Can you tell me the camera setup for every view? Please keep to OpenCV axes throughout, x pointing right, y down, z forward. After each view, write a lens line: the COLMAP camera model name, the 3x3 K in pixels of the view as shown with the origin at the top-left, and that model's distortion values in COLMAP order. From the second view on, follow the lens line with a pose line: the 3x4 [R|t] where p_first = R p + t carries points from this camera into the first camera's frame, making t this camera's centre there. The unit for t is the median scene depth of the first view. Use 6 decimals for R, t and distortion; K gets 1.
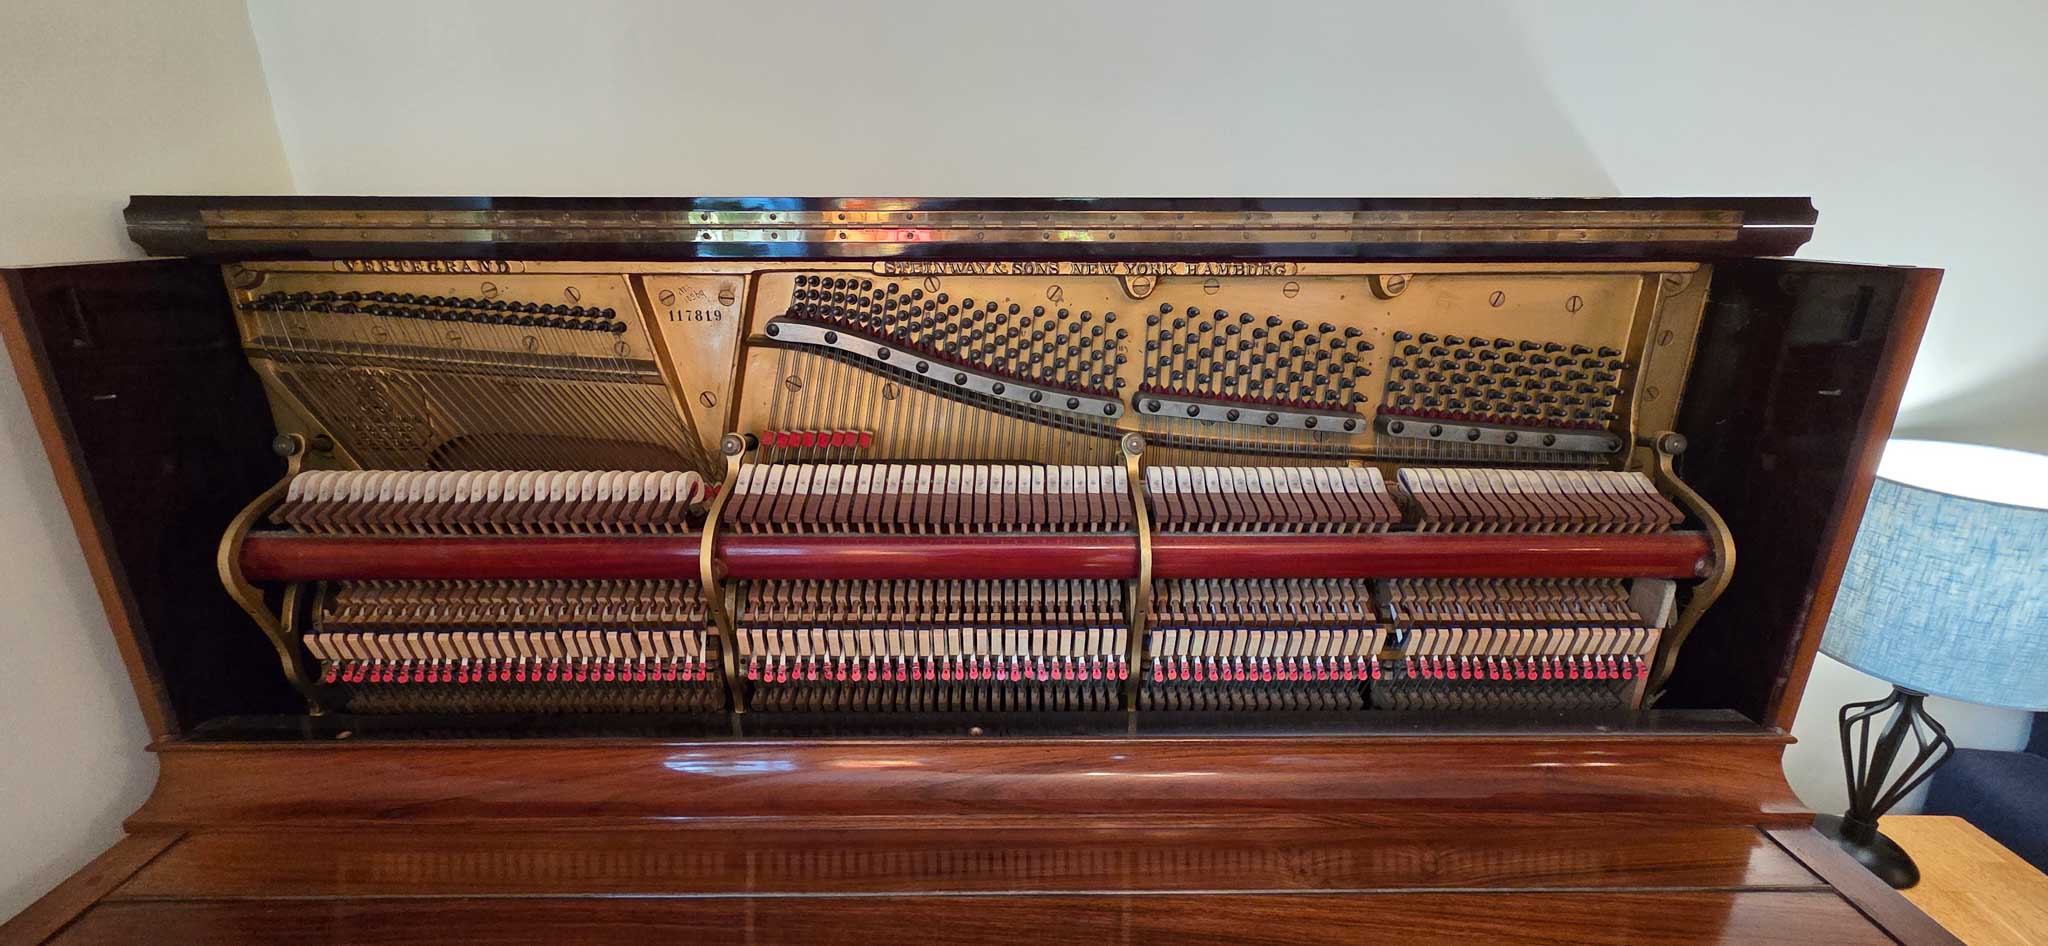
lens RADIAL K [[819.2, 0, 1023.5], [0, 819.2, 469.6], [0, 0, 1]] dist [-0.000133, -0.000318]
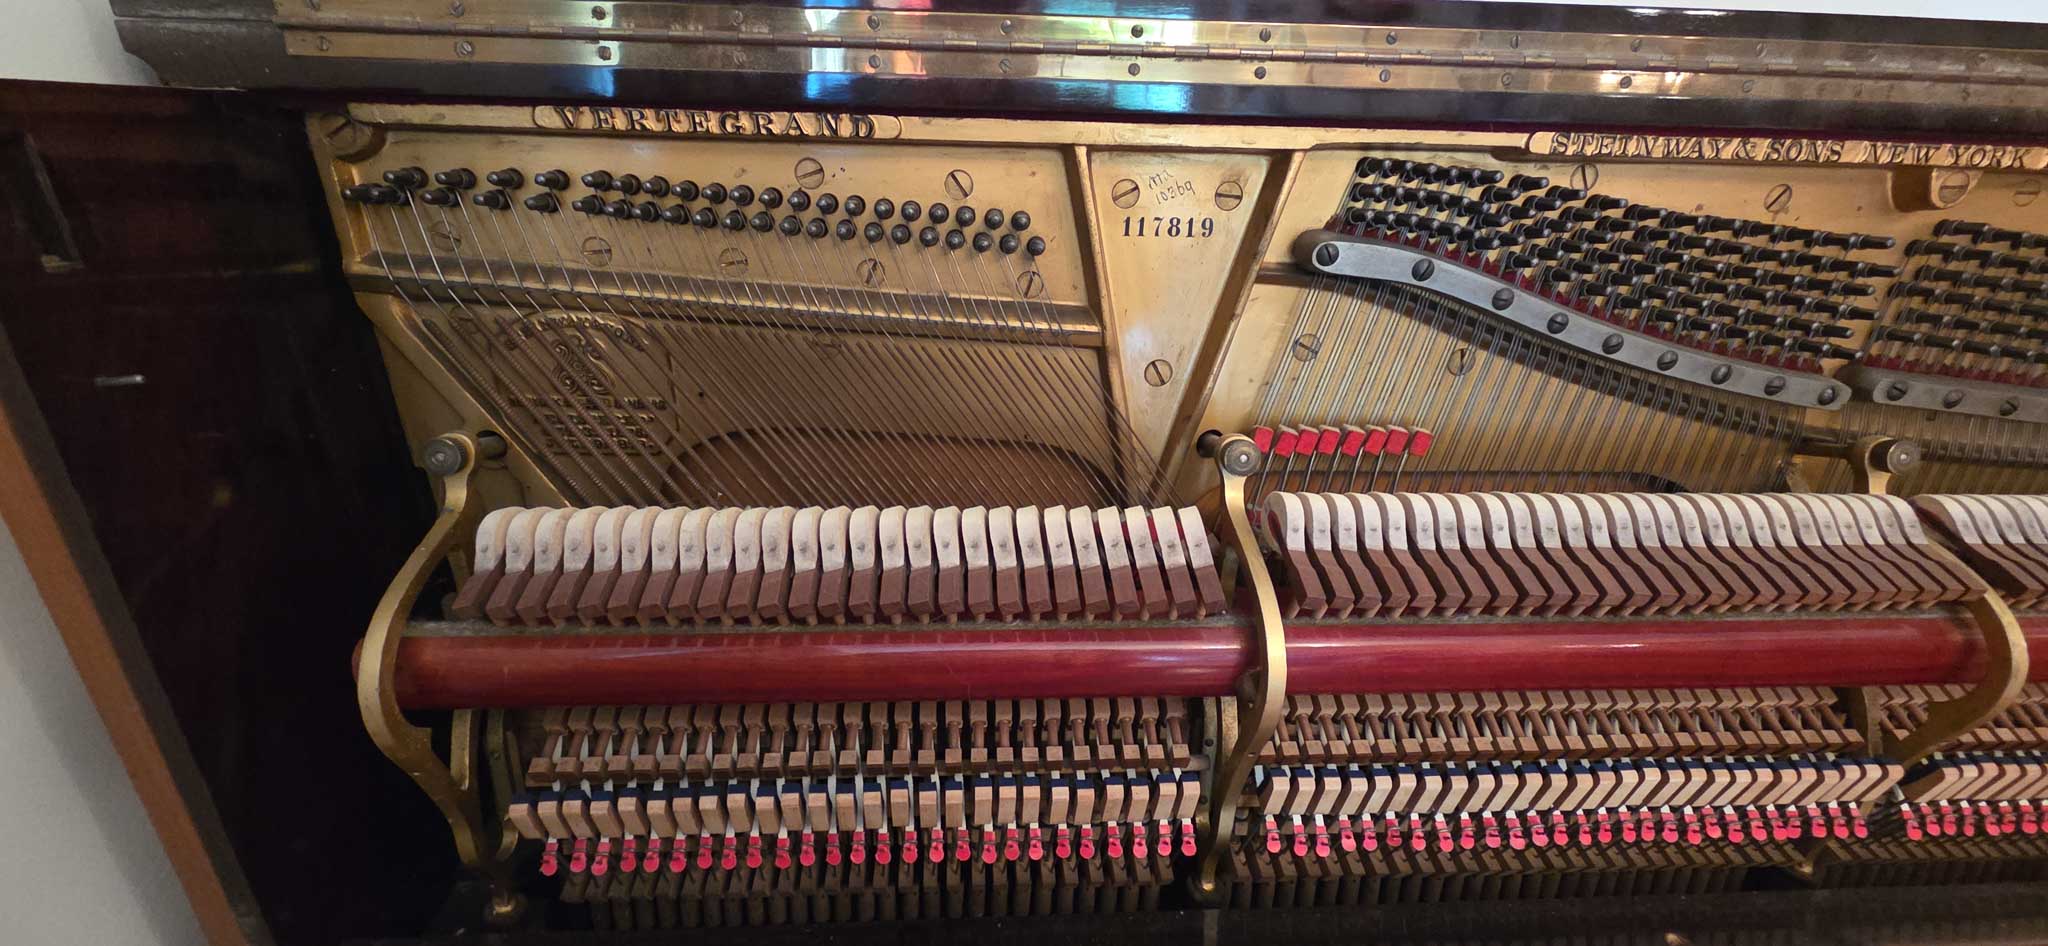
lens RADIAL K [[819.2, 0, 1027.5], [0, 819.2, 465.5], [0, 0, 1]] dist [-0.000133, -0.000318]
pose [[0.998808, 0.001568, 0.048793, -0.530484], [-0.005502, 0.996732, 0.080586, -0.069028], [-0.048507, -0.080758, 0.995553, 0.429266]]
